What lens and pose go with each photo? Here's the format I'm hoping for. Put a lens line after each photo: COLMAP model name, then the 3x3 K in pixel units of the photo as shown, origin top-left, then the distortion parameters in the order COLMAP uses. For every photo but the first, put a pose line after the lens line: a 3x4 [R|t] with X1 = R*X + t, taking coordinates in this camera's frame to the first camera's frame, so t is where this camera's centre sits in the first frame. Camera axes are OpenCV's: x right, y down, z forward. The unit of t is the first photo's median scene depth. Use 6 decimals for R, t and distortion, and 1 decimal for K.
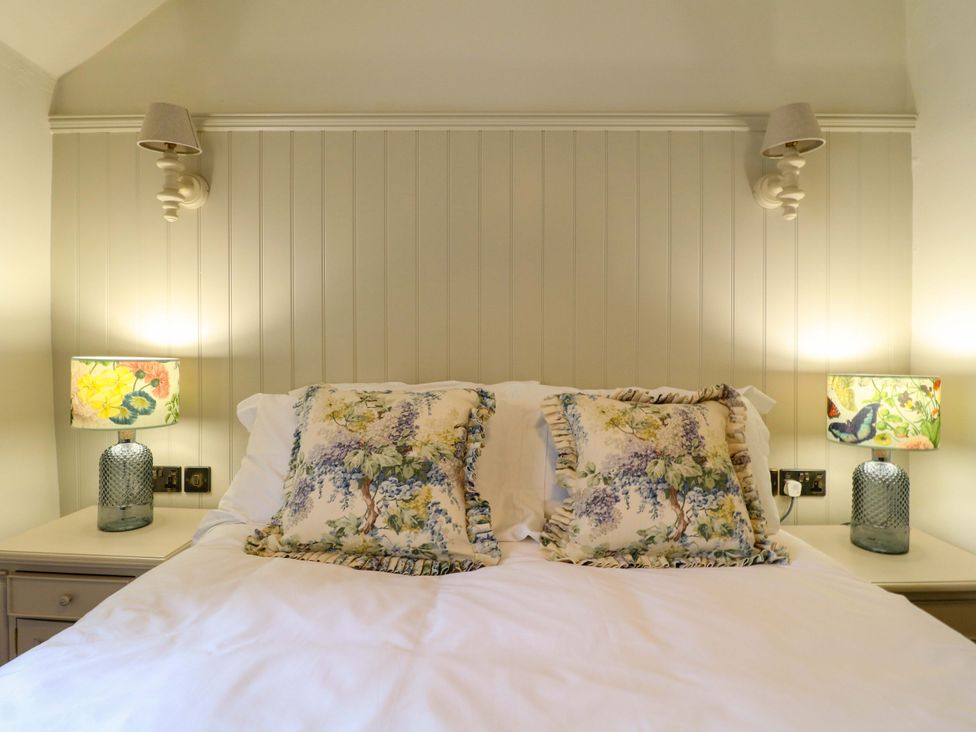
lens RADIAL K [[517.9, 0, 486.5], [0, 517.9, 360.0], [0, 0, 1]] dist [-0.001777, -0.010380]
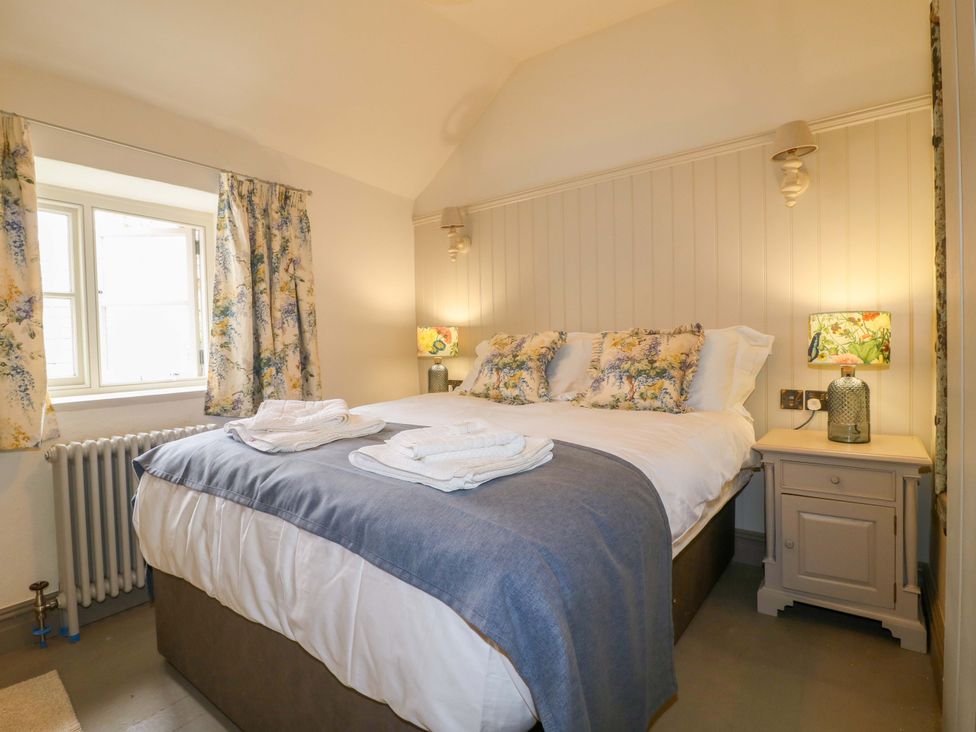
lens RADIAL K [[502.3, 0, 484.7], [0, 502.3, 358.6], [0, 0, 1]] dist [-0.005732, -0.011671]
pose [[0.797007, -0.005732, -0.603943, 0.951713], [0.013842, 0.999866, 0.008778, 0.146792], [0.603812, -0.015356, 0.796979, -0.739356]]
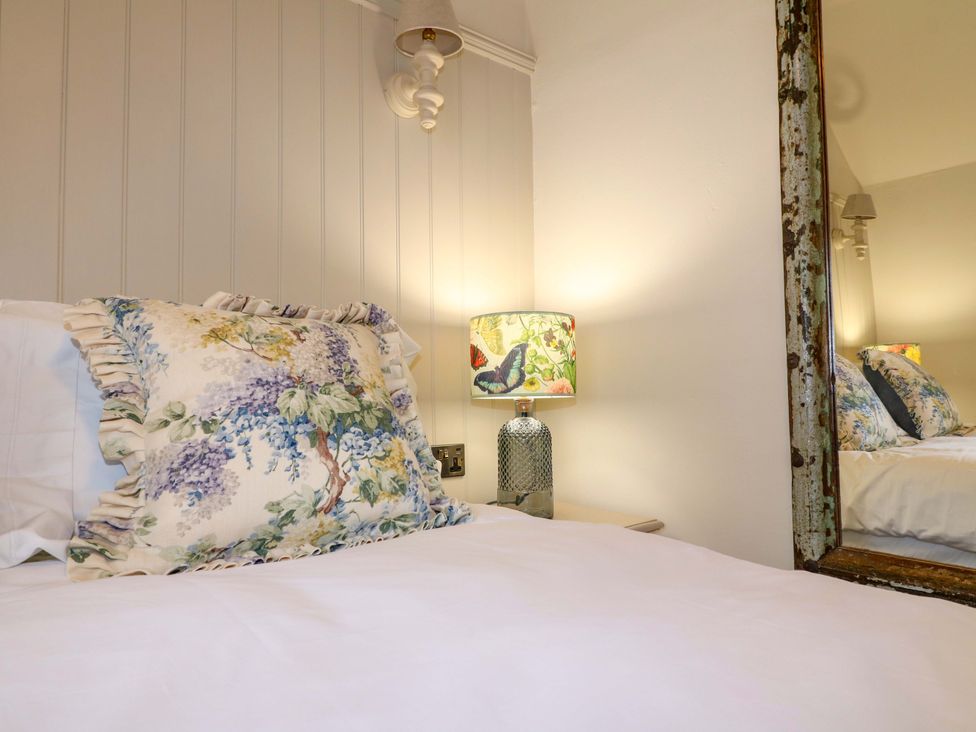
lens RADIAL K [[654.1, 0, 490.3], [0, 654.1, 359.4], [0, 0, 1]] dist [0.003153, -0.005475]
pose [[0.753898, 0.020023, 0.656686, -0.003554], [0.022528, 0.998160, -0.056298, 0.190669], [-0.656605, 0.057237, 0.752060, 0.243136]]
